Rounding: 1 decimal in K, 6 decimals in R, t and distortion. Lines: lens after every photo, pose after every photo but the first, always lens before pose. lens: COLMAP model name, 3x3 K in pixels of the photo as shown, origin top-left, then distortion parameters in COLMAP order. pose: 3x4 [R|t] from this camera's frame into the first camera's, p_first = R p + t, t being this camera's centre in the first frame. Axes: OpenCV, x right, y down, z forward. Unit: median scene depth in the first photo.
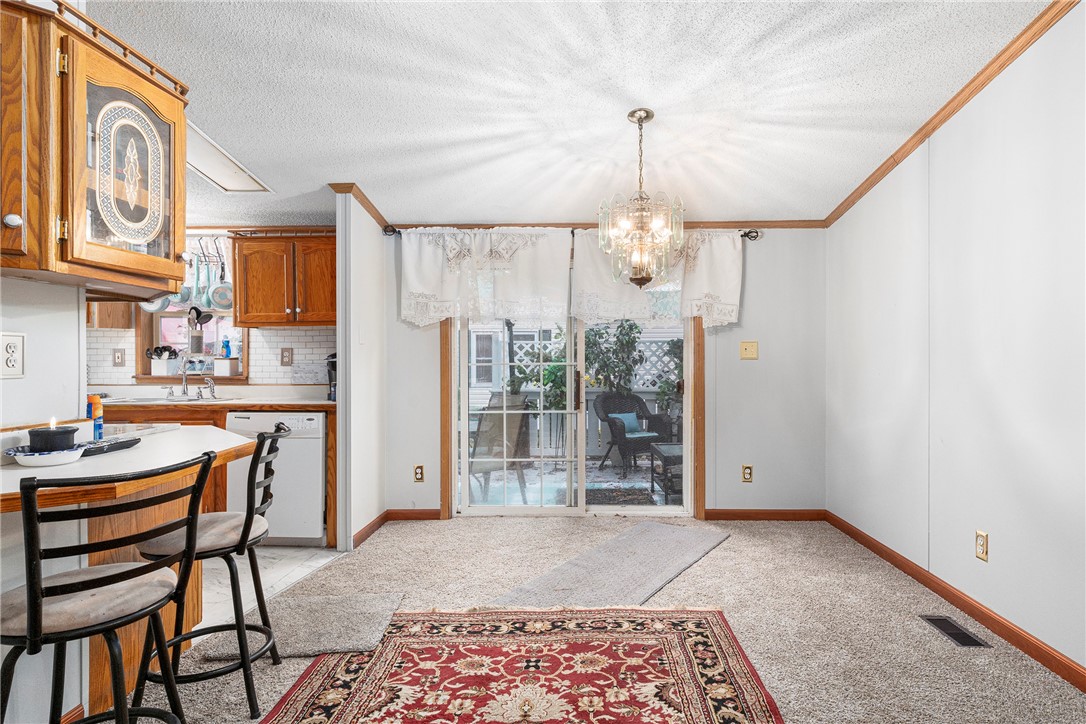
lens RADIAL K [[576.5, 0, 551.5], [0, 576.5, 359.9], [0, 0, 1]] dist [-0.005969, 0.003418]
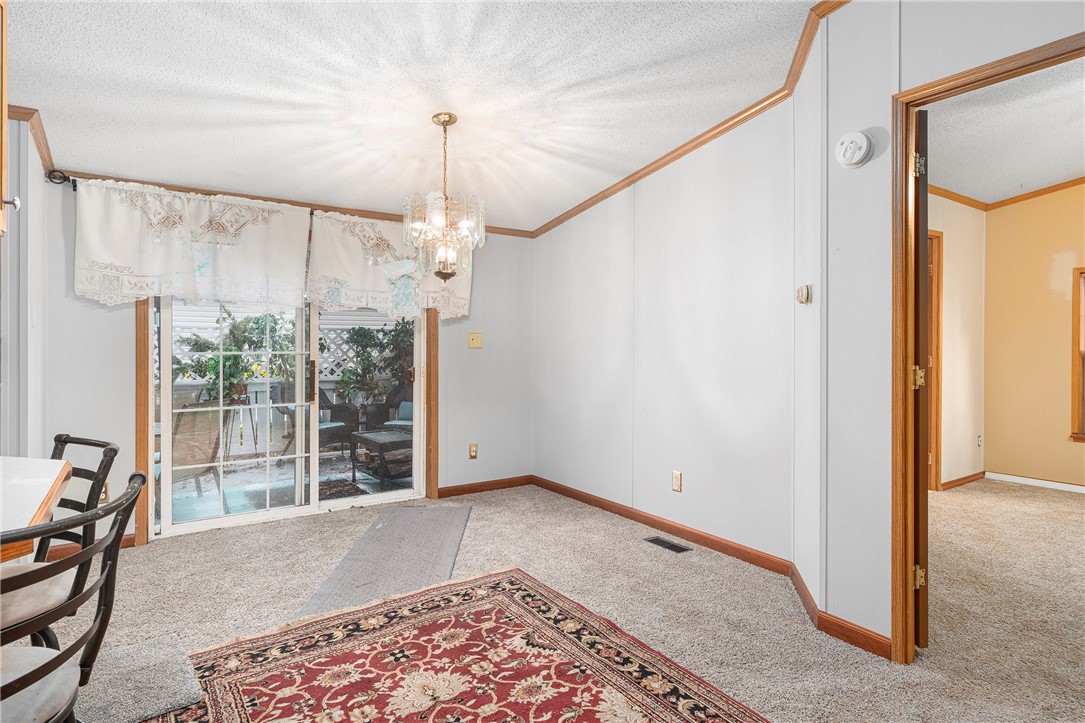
lens RADIAL K [[576.0, 0, 523.0], [0, 576.0, 349.5], [0, 0, 1]] dist [-0.005969, 0.003418]
pose [[0.822213, 0.001330, 0.569178, -0.328698], [-0.003629, 0.999989, 0.002906, -0.004233], [-0.569168, -0.004455, 0.822209, 0.047408]]
